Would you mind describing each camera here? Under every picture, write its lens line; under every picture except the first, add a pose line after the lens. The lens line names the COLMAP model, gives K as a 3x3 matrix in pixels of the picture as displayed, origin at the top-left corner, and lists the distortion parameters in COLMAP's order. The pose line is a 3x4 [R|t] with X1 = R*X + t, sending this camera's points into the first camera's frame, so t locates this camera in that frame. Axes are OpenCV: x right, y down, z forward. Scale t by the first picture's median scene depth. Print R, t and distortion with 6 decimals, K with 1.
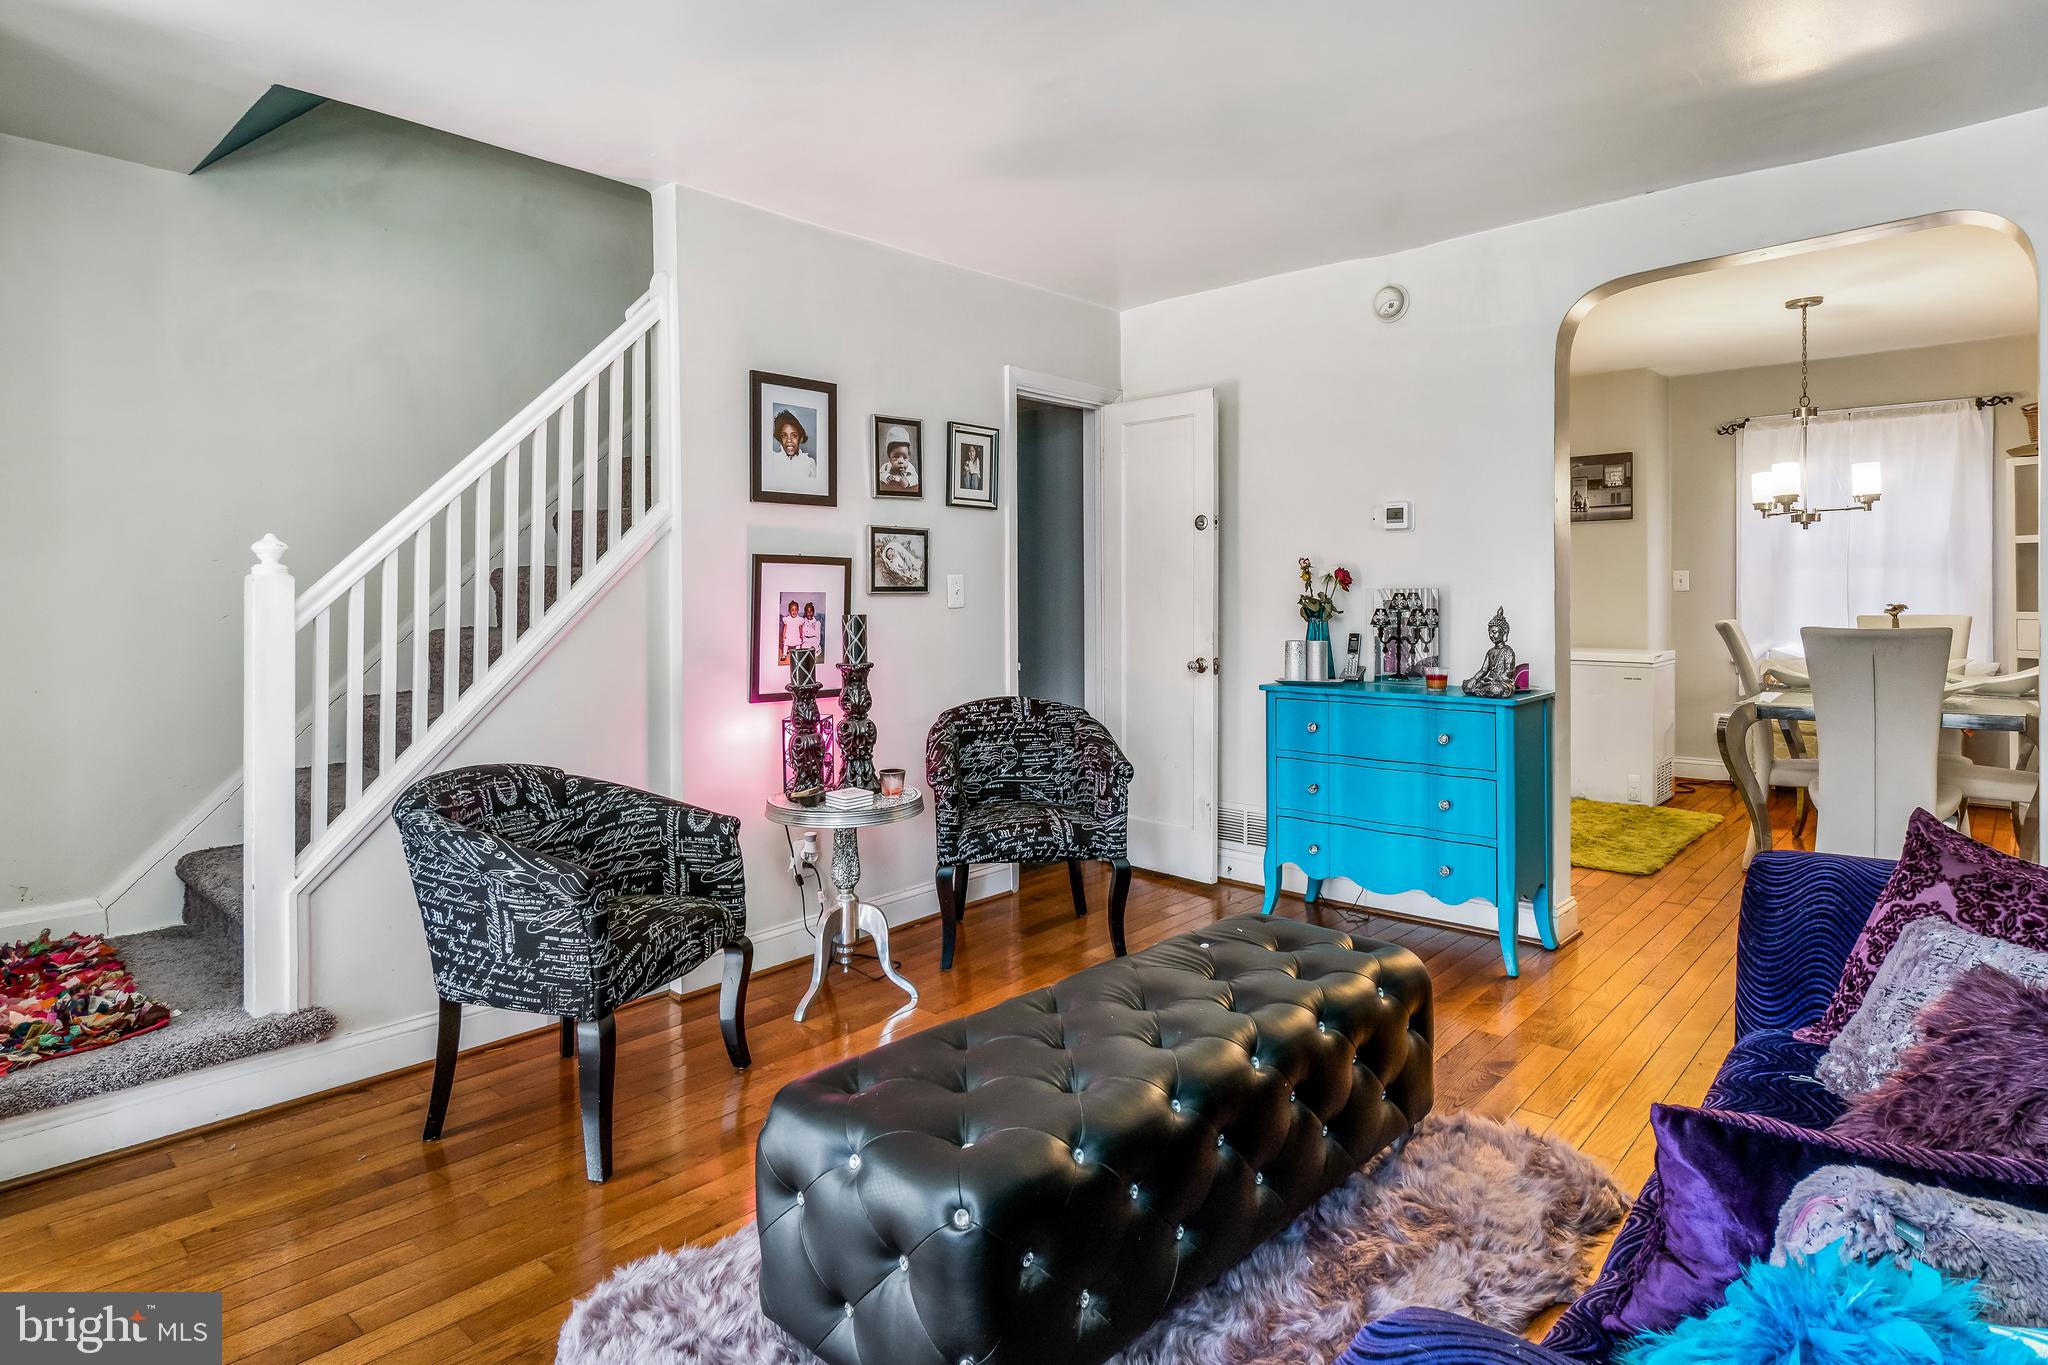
lens RADIAL K [[1141.5, 0, 1026.3], [0, 1141.5, 592.8], [0, 0, 1]] dist [0.002308, 0.000177]
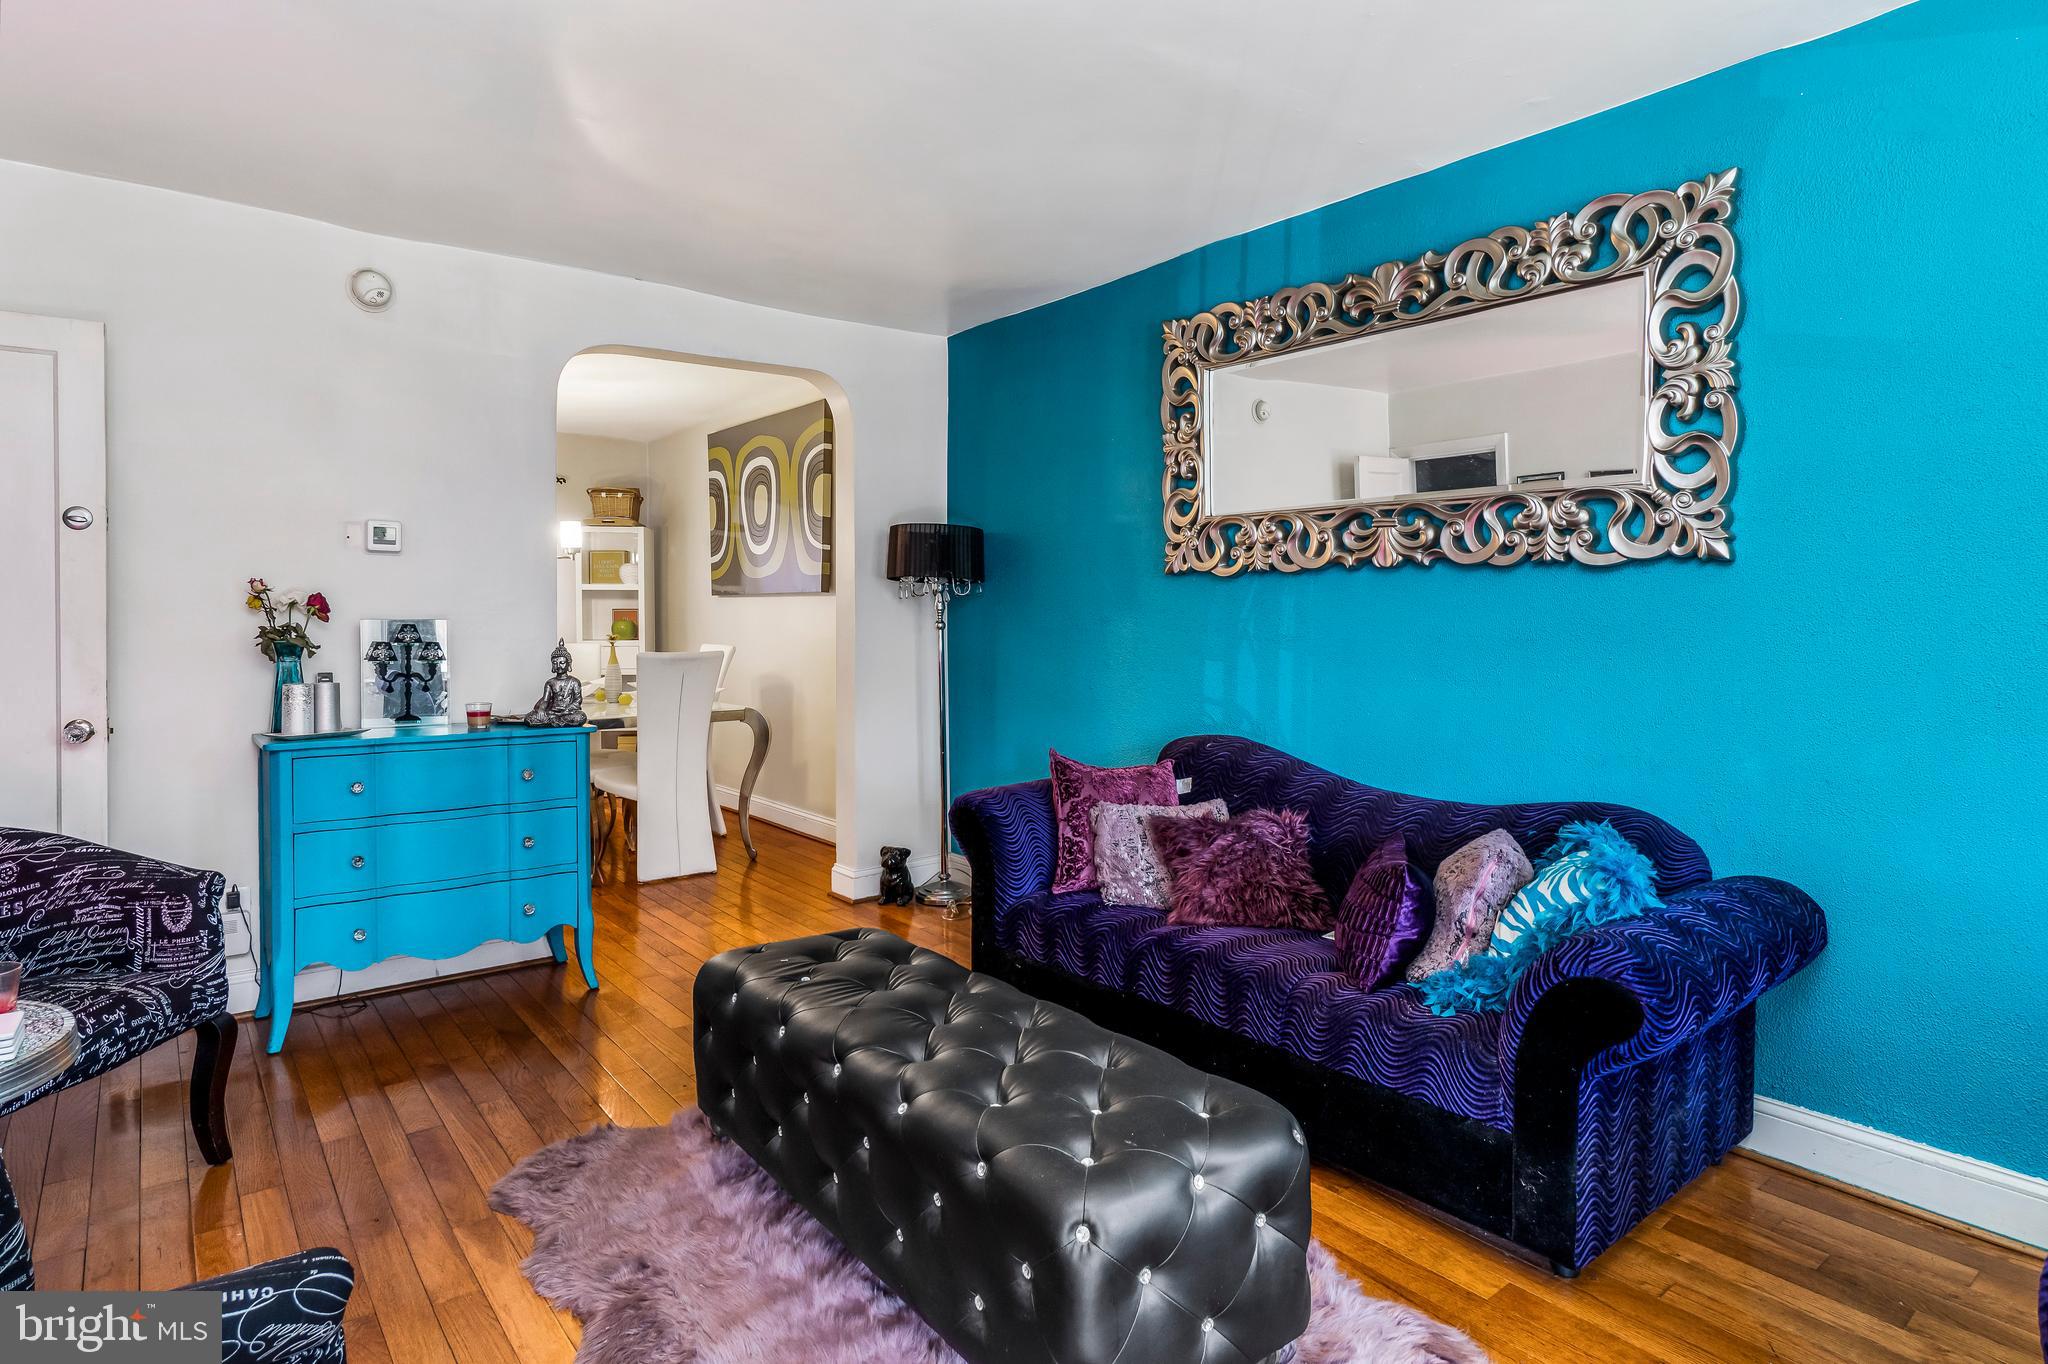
lens RADIAL K [[1095.7, 0, 1027.0], [0, 1095.7, 643.6], [0, 0, 1]] dist [-0.000008, -0.000522]
pose [[0.150207, -0.013127, 0.988567, -0.447475], [-0.001710, 0.999907, 0.013538, 0.002669], [-0.988653, -0.003724, 0.150170, 0.396919]]
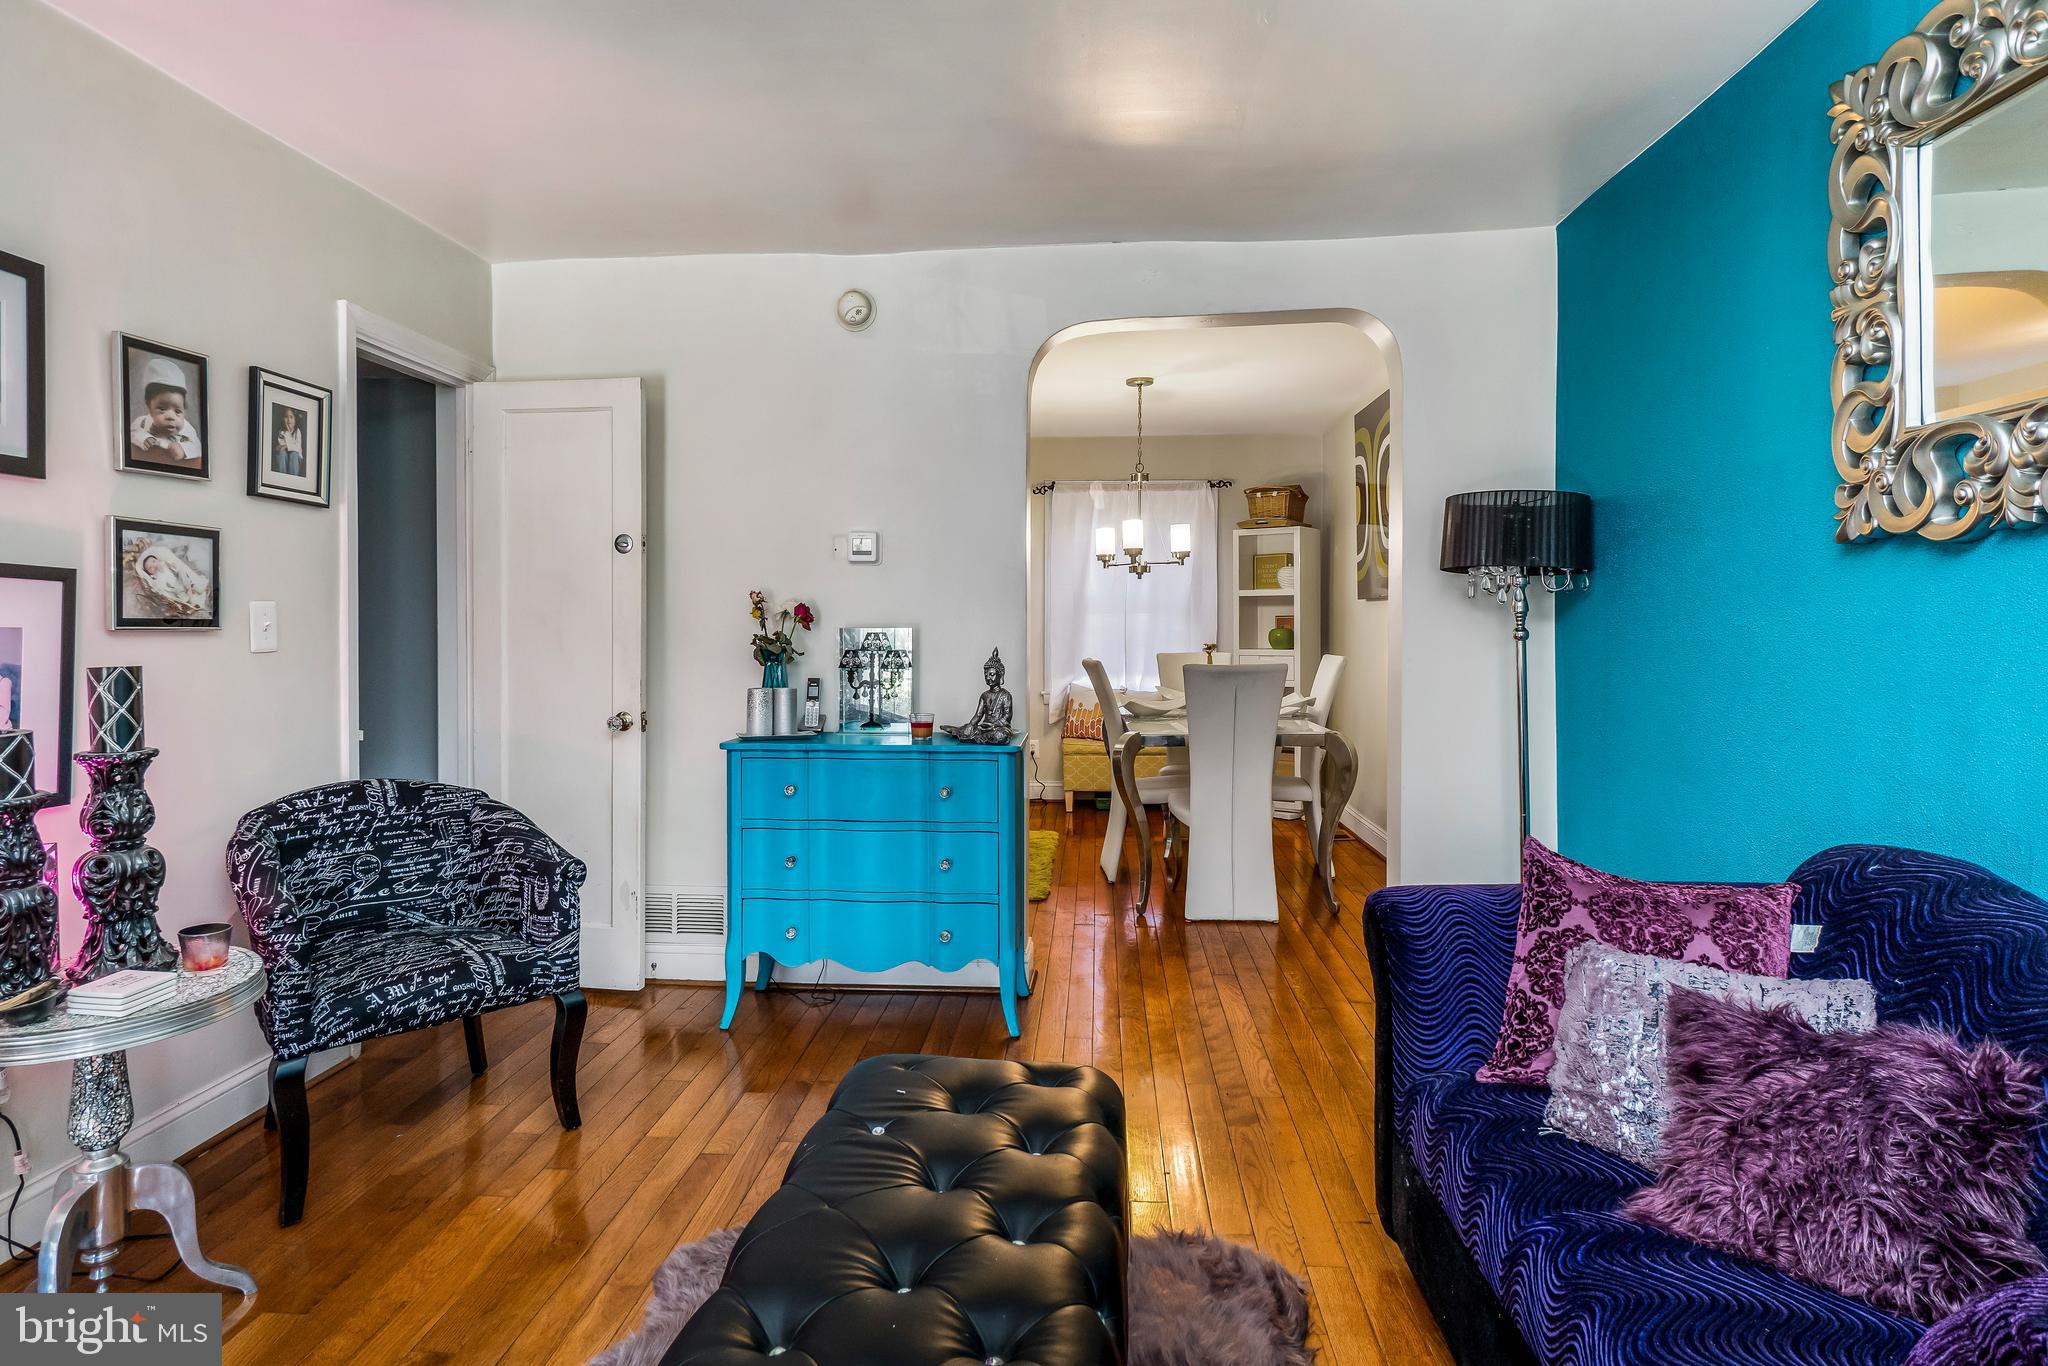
lens RADIAL K [[1095.7, 0, 1027.0], [0, 1095.7, 644.6], [0, 0, 1]] dist [-0.000008, -0.000522]
pose [[0.785905, -0.002462, 0.618342, -0.112938], [-0.004676, 0.999940, 0.009925, 0.000520], [-0.618329, -0.010691, 0.785847, 0.245828]]
